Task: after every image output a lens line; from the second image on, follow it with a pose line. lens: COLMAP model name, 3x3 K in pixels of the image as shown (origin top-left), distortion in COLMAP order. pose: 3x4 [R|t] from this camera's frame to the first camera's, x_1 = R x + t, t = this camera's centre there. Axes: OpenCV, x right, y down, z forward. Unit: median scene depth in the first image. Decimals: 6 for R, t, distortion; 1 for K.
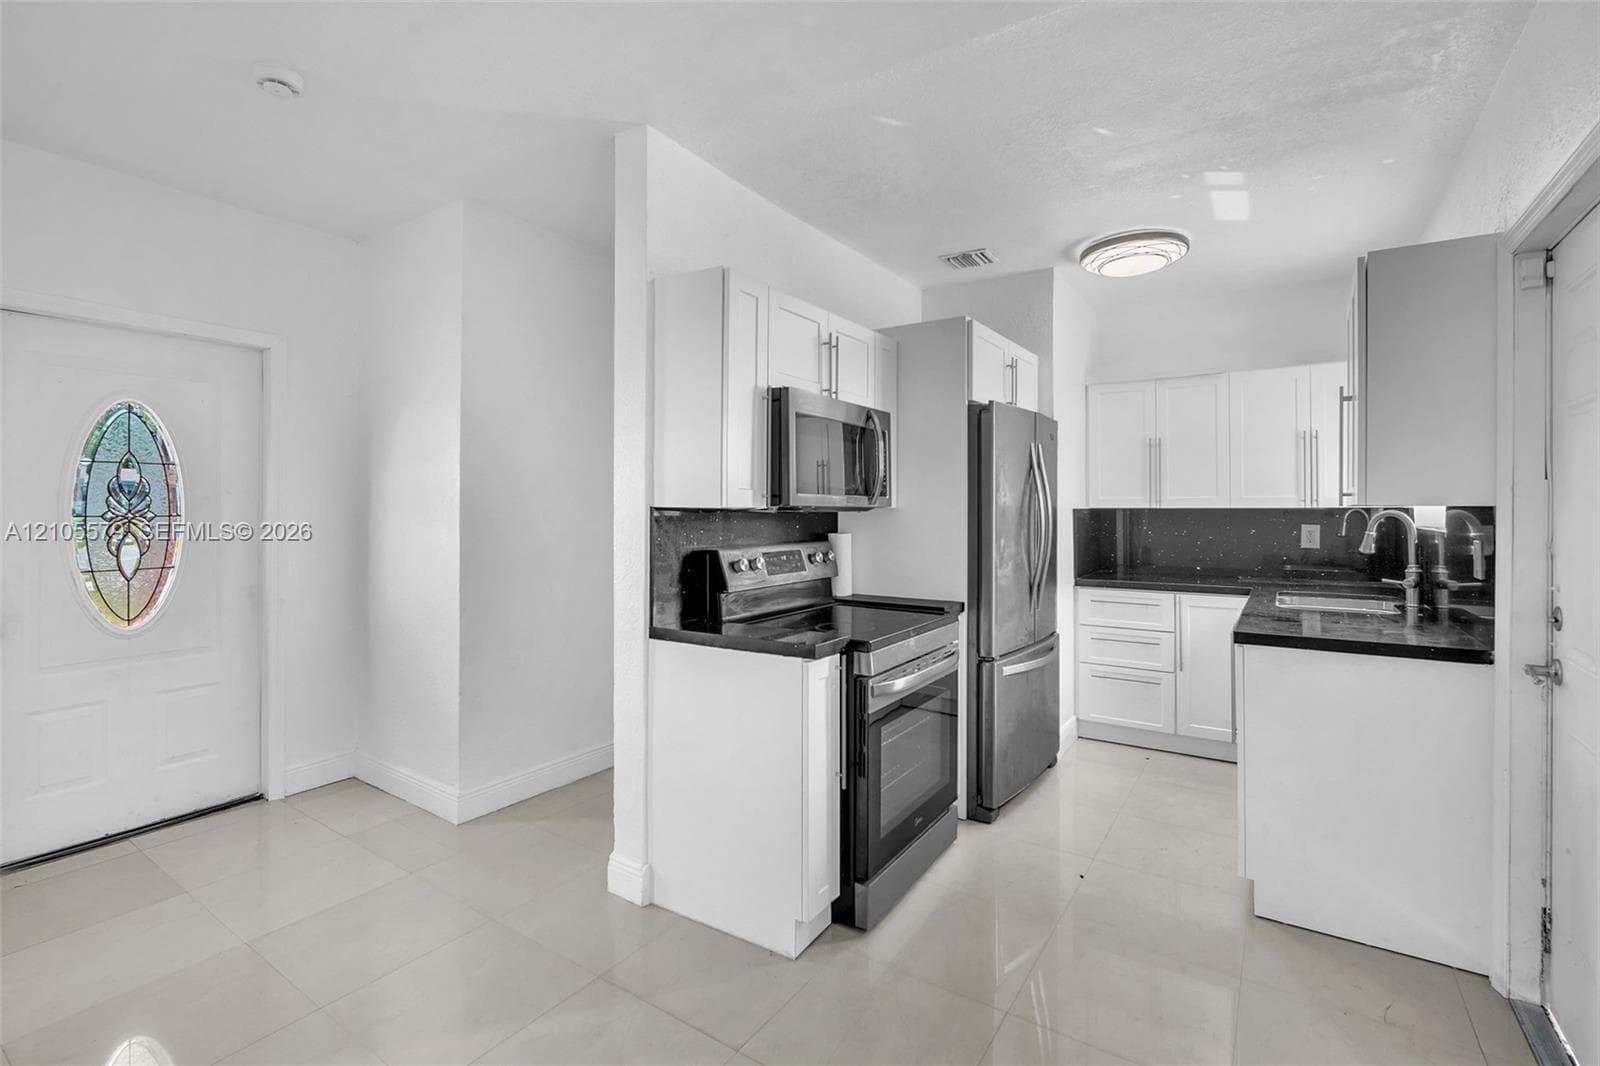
lens RADIAL K [[707.4, 0, 799.3], [0, 707.4, 515.1], [0, 0, 1]] dist [-0.000321, -0.000138]
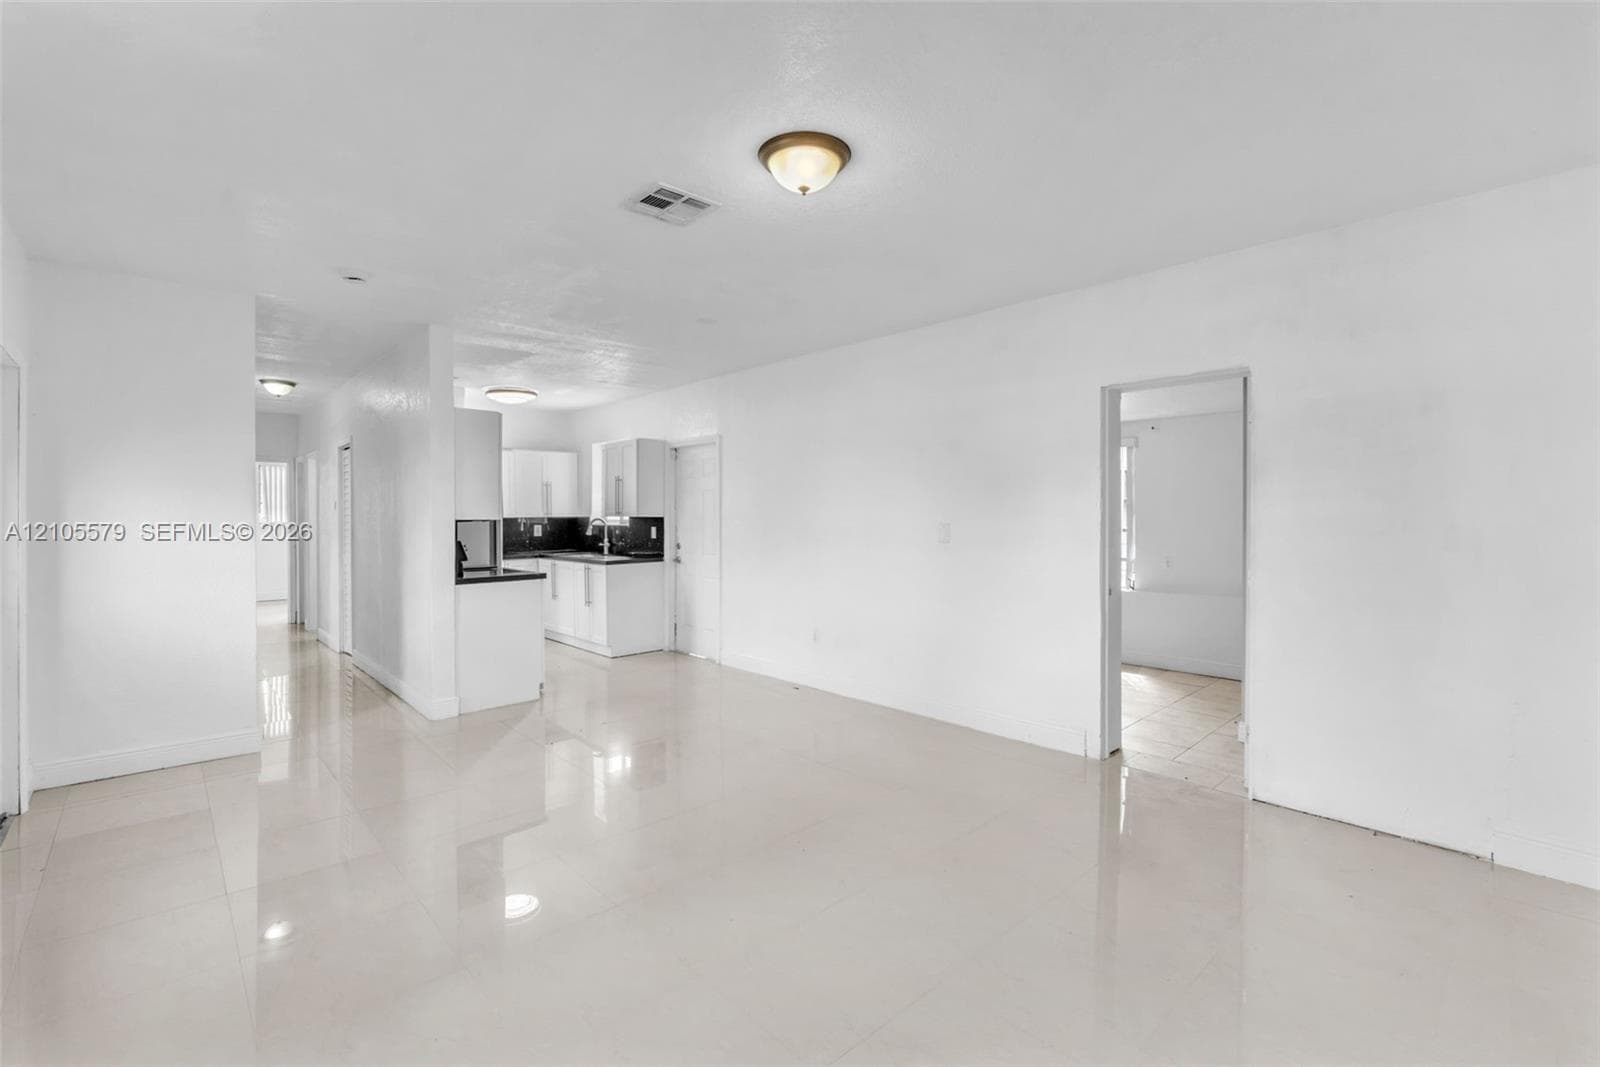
lens RADIAL K [[707.4, 0, 799.3], [0, 707.4, 515.6], [0, 0, 1]] dist [-0.000321, -0.000138]
pose [[0.208516, 0.007711, 0.977989, -1.917684], [0.005727, 0.999942, -0.009105, 0.013945], [-0.978002, 0.007499, 0.208460, -0.339913]]
